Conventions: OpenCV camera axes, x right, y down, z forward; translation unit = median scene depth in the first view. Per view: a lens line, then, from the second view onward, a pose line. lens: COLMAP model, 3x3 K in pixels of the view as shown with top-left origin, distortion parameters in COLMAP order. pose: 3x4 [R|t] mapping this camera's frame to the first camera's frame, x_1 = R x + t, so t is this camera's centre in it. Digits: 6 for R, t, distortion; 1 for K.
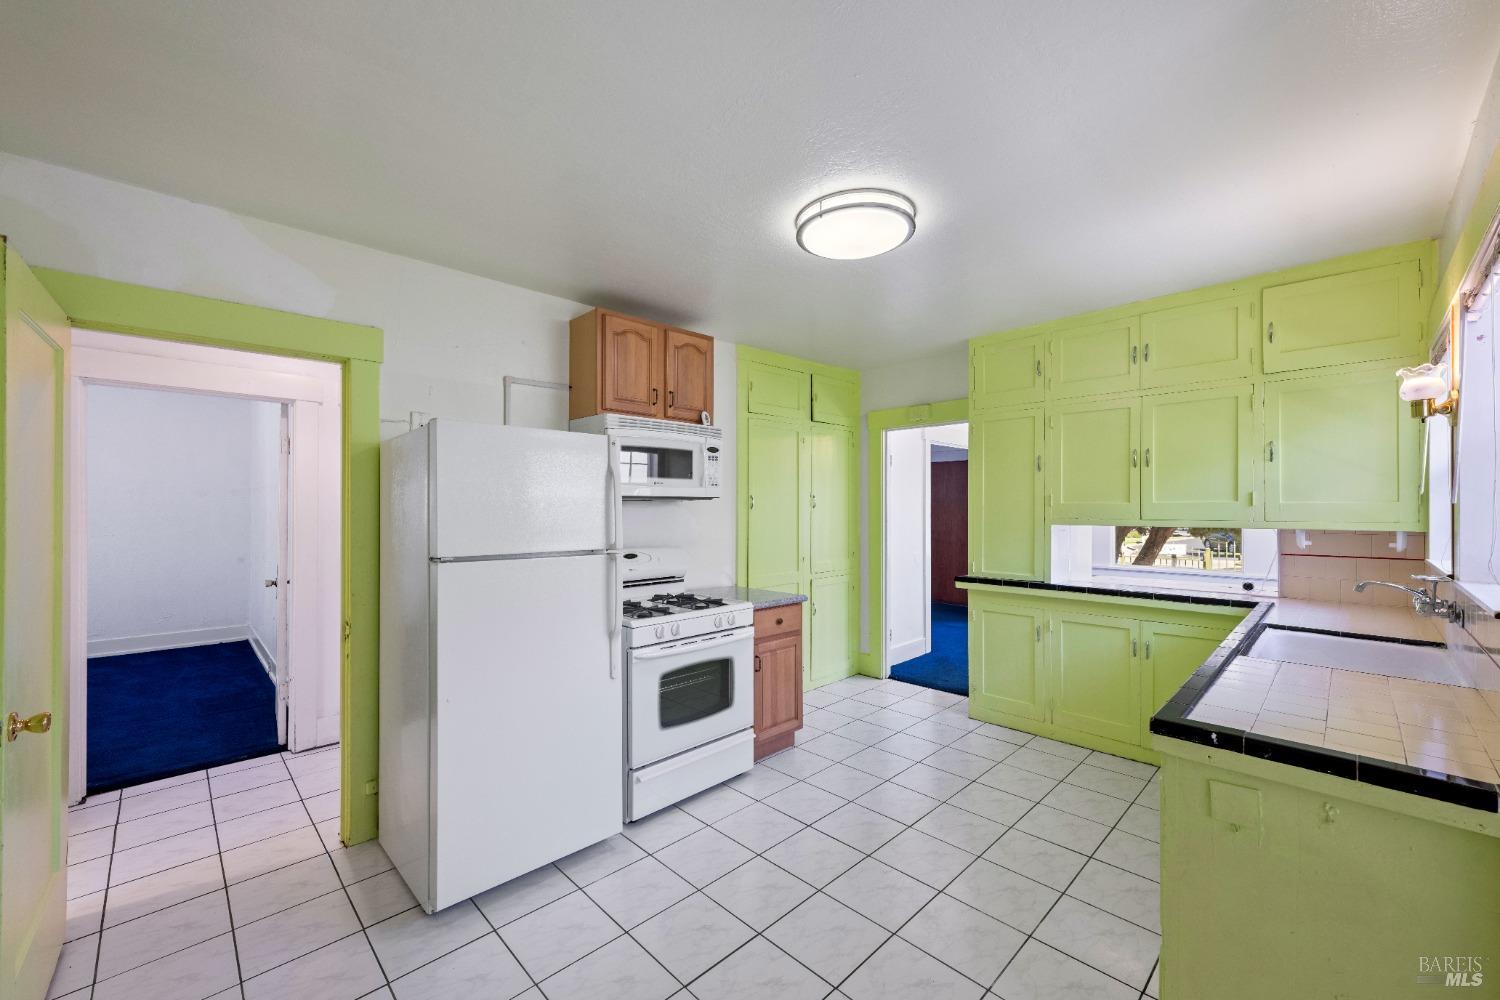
lens RADIAL K [[599.6, 0, 741.1], [0, 599.6, 506.5], [0, 0, 1]] dist [-0.000697, 0.000238]
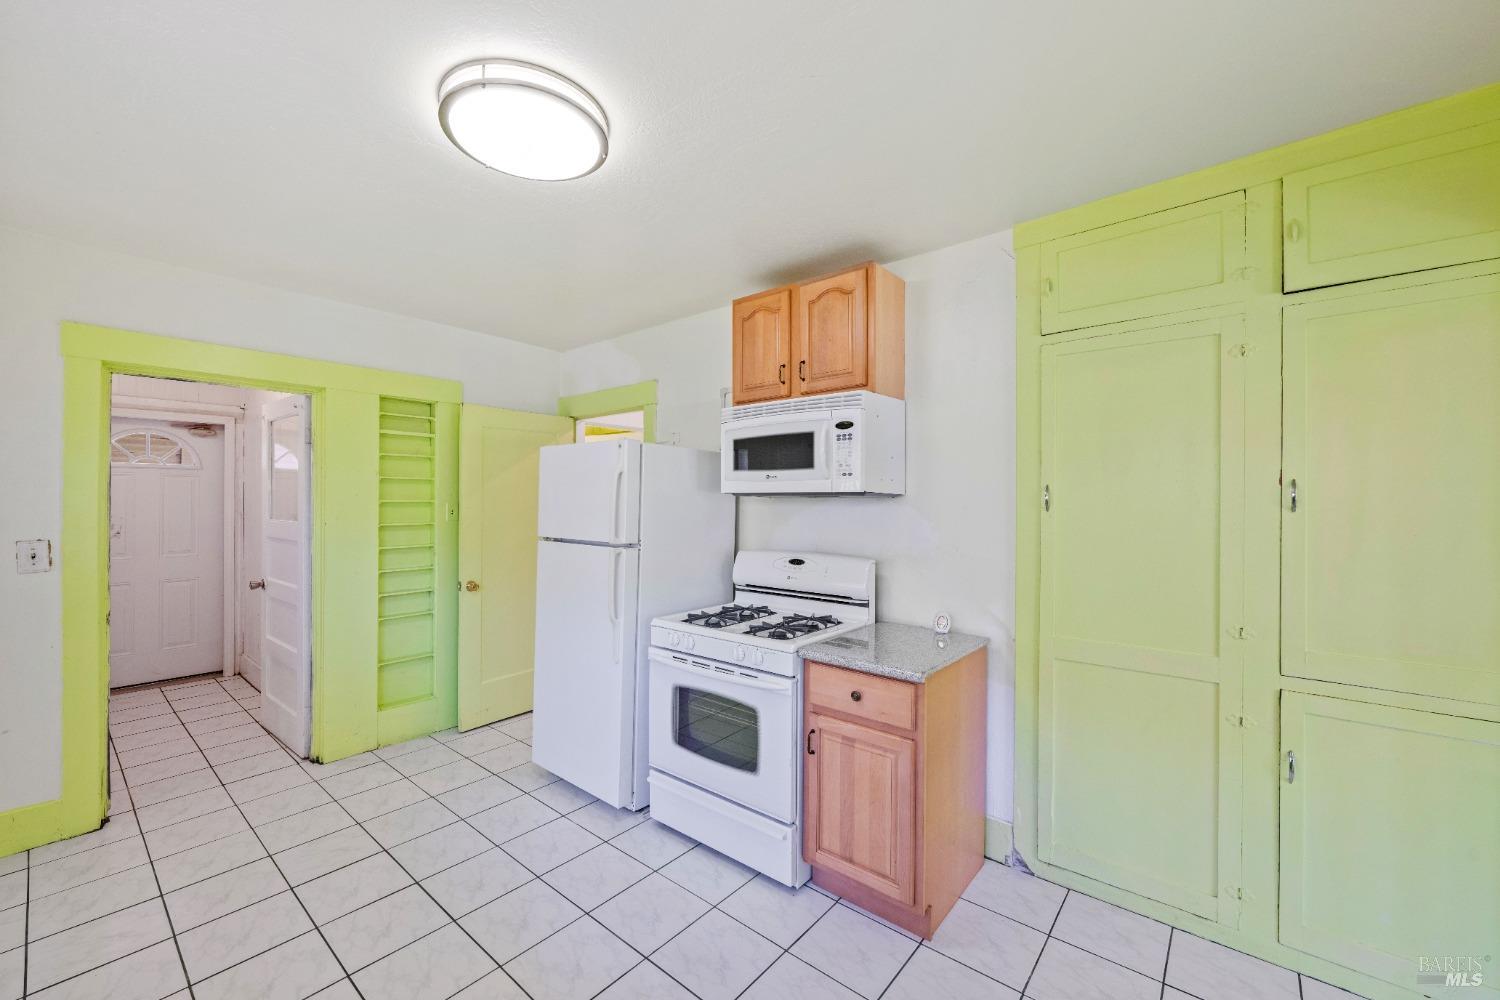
lens RADIAL K [[599.6, 0, 745.1], [0, 599.6, 496.1], [0, 0, 1]] dist [-0.000697, 0.000238]
pose [[0.100949, -0.003042, -0.994887, 0.665443], [0.000742, 0.999995, -0.002983, -0.009361], [0.994891, -0.000437, 0.100951, 0.836469]]
